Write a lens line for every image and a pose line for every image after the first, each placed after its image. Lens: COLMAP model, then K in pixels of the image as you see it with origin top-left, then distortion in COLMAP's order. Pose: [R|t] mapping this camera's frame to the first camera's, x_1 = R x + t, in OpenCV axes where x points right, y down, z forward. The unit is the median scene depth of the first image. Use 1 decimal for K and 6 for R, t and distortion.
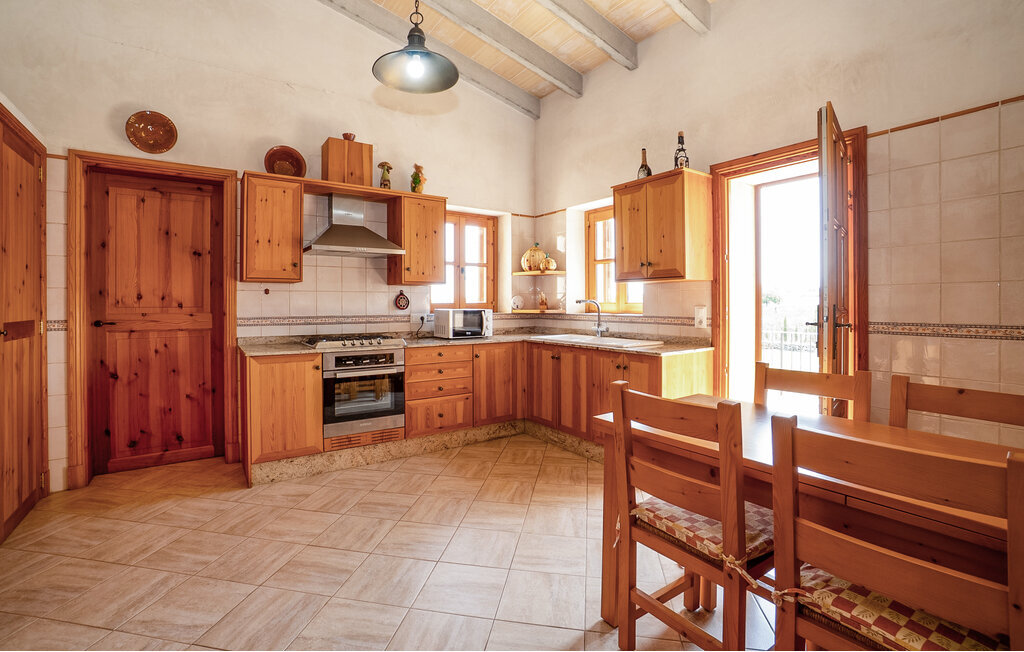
lens RADIAL K [[456.4, 0, 496.5], [0, 456.4, 304.8], [0, 0, 1]] dist [-0.042490, 0.003582]
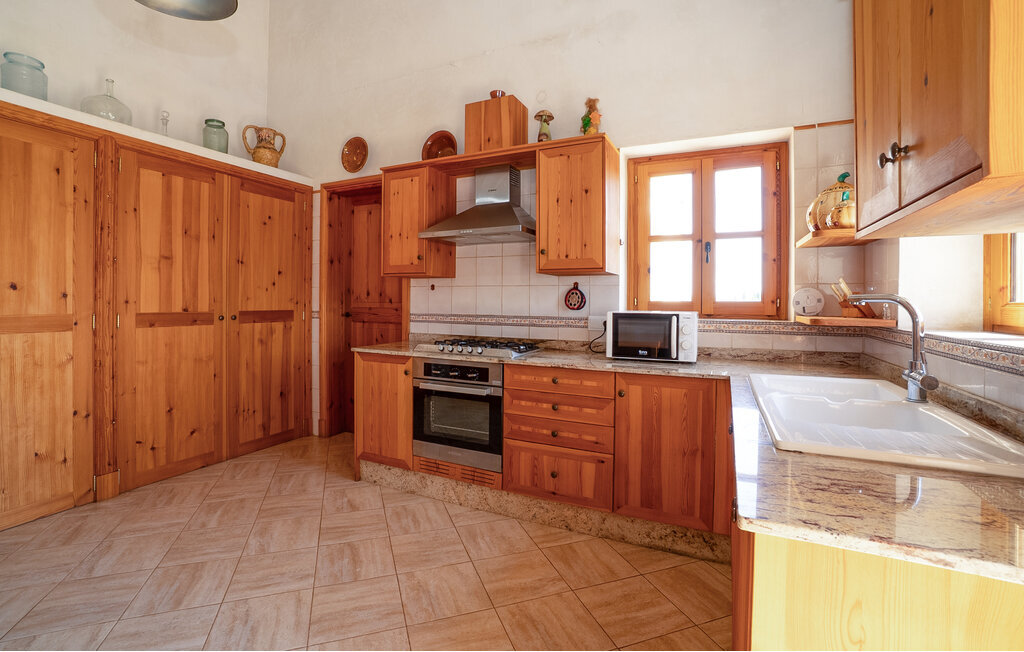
lens RADIAL K [[456.4, 0, 502.7], [0, 456.4, 304.6], [0, 0, 1]] dist [-0.042490, 0.003582]
pose [[0.500882, 0.013389, -0.865412, 0.399224], [-0.011532, 0.999895, 0.008795, -0.002792], [0.865439, 0.005574, 0.500984, 0.620257]]
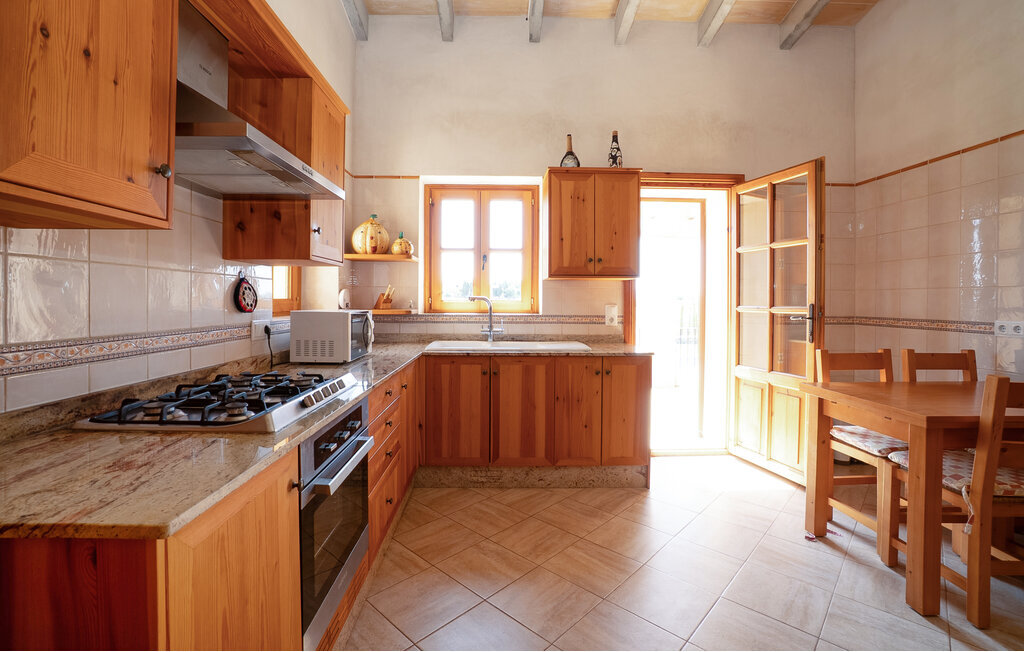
lens RADIAL K [[456.4, 0, 503.8], [0, 456.4, 305.0], [0, 0, 1]] dist [-0.042490, 0.003582]
pose [[0.540686, -0.003521, 0.841217, -0.516051], [-0.004093, 0.999968, 0.006816, -0.001945], [-0.841215, -0.007129, 0.540654, 0.590722]]
